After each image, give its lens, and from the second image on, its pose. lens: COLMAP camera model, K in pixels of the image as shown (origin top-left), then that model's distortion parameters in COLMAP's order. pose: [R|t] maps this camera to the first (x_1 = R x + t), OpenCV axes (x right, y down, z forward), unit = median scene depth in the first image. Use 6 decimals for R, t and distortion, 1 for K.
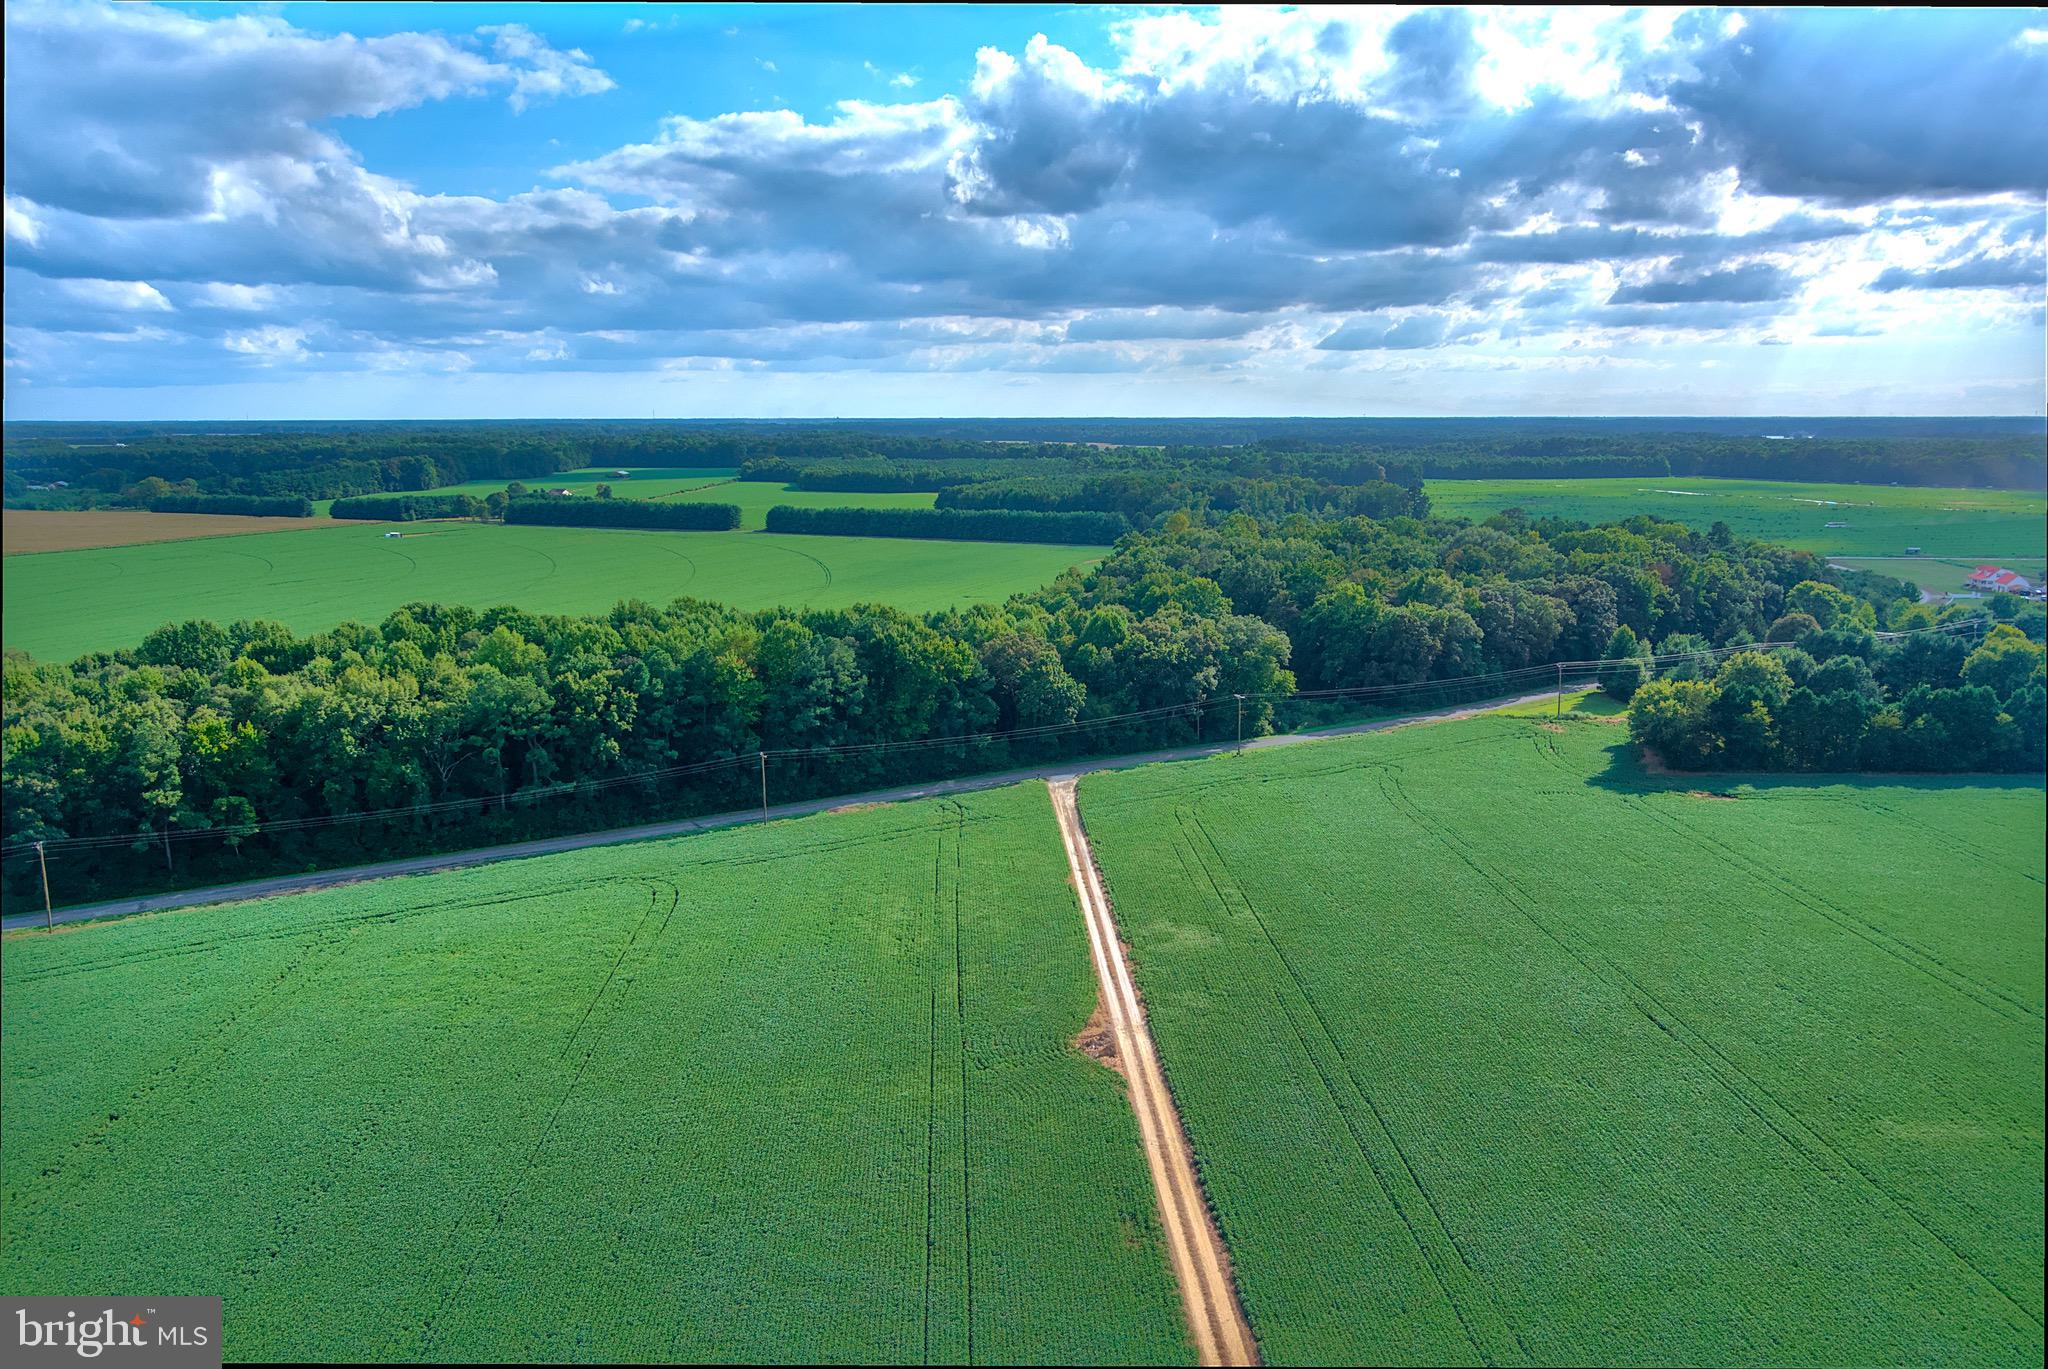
lens RADIAL K [[1613.1, 0, 1024.0], [0, 1613.1, 684.5], [0, 0, 1]] dist [-0.033072, 0.056118]
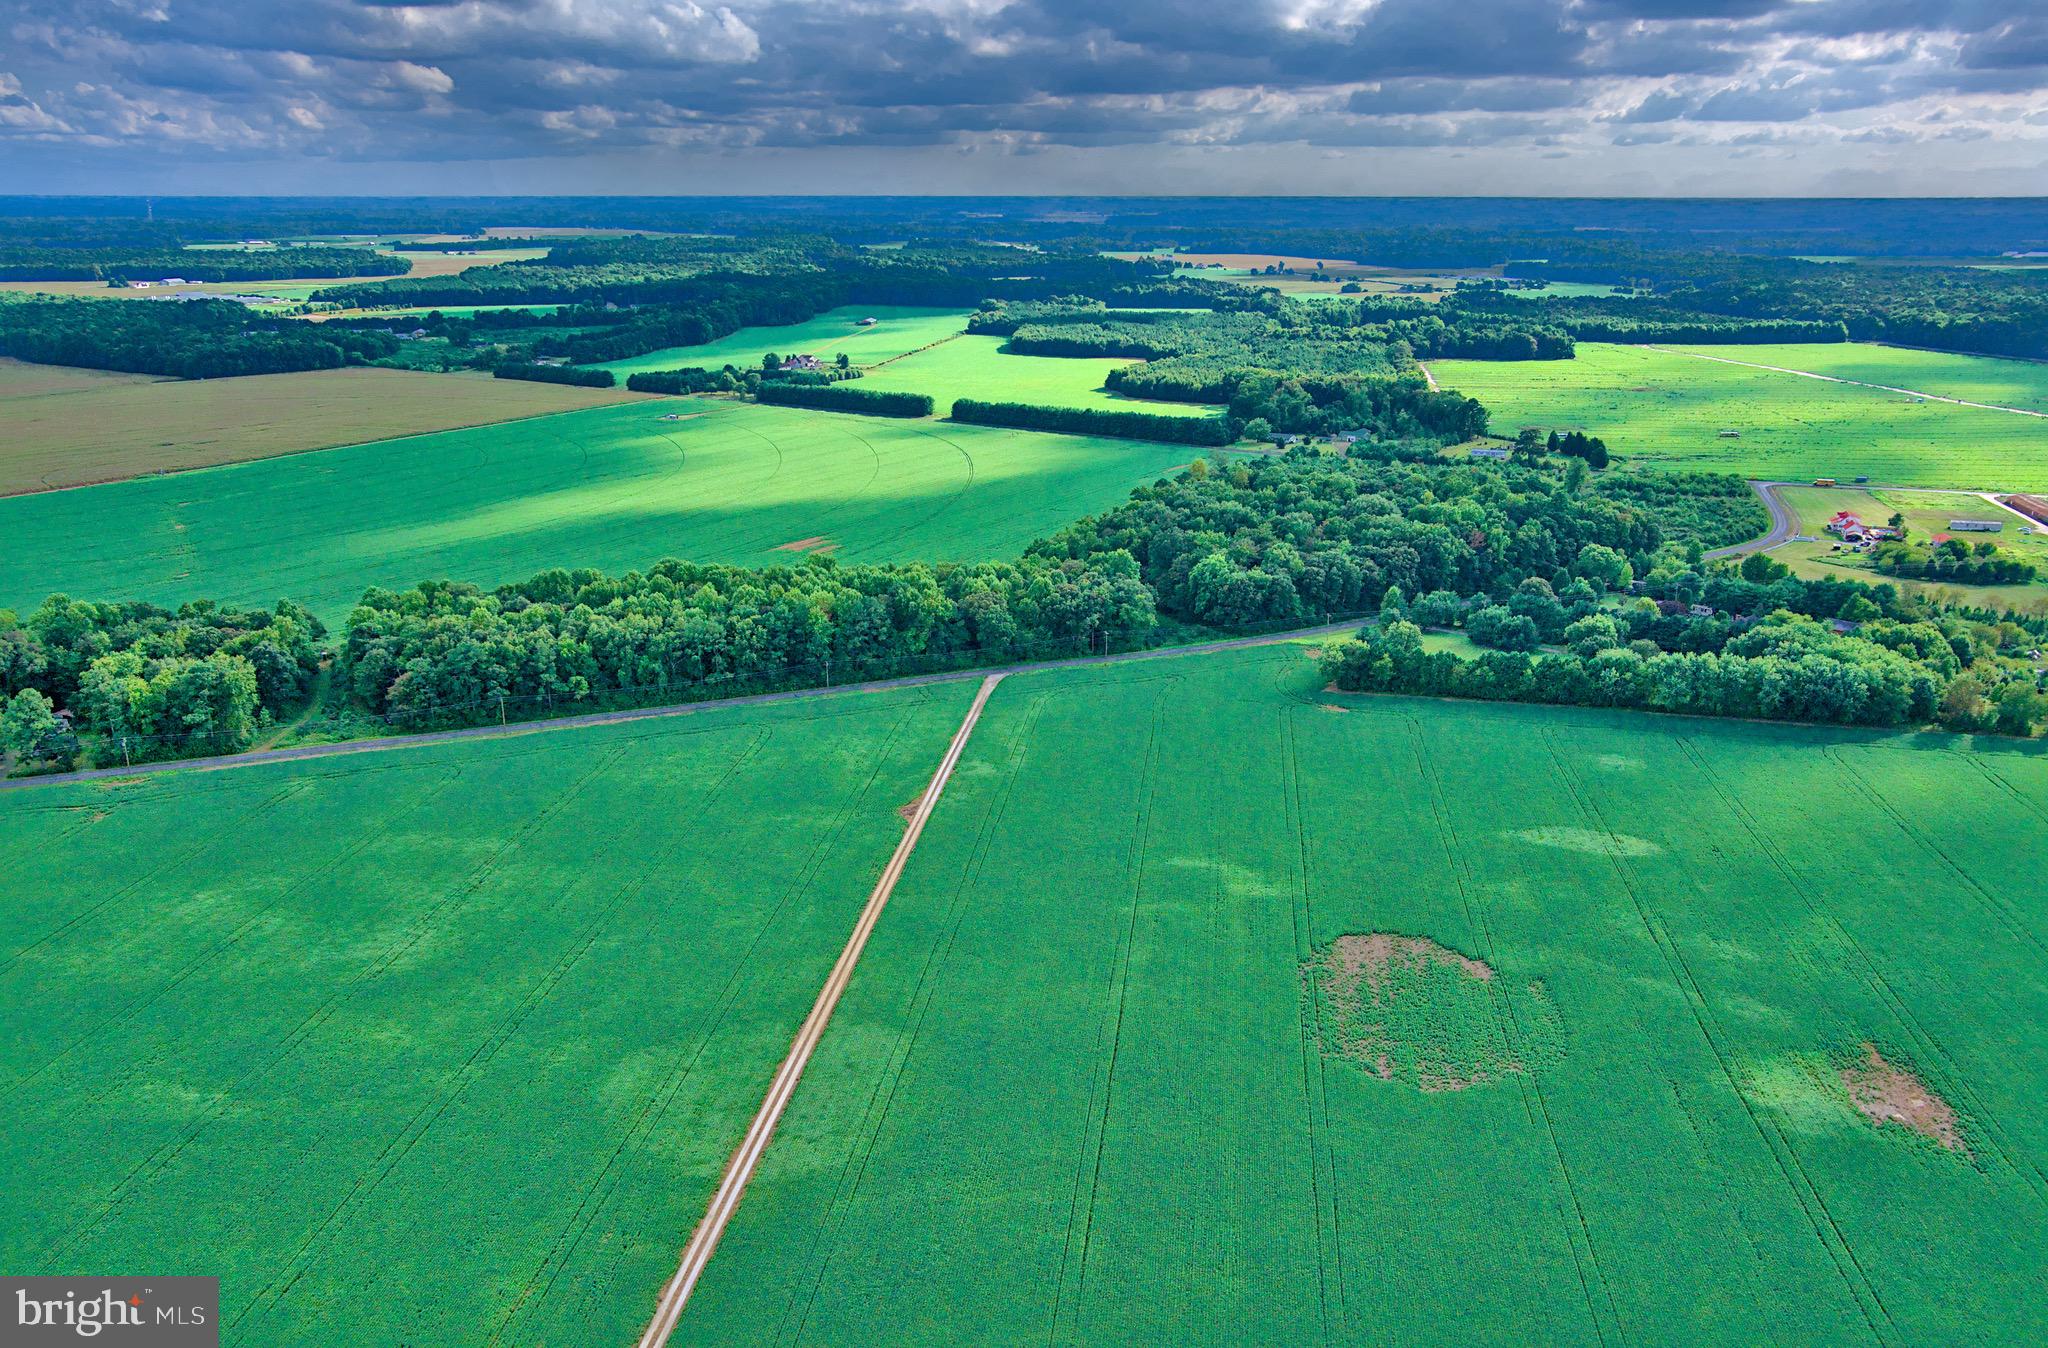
lens RADIAL K [[1622.1, 0, 1024.0], [0, 1622.1, 674.0], [0, 0, 1]] dist [-0.022189, 0.000672]
pose [[0.984986, 0.052160, -0.164564, 0.399347], [-0.031630, 0.991653, 0.124993, -0.196889], [0.169710, -0.117911, 0.978415, -0.900054]]
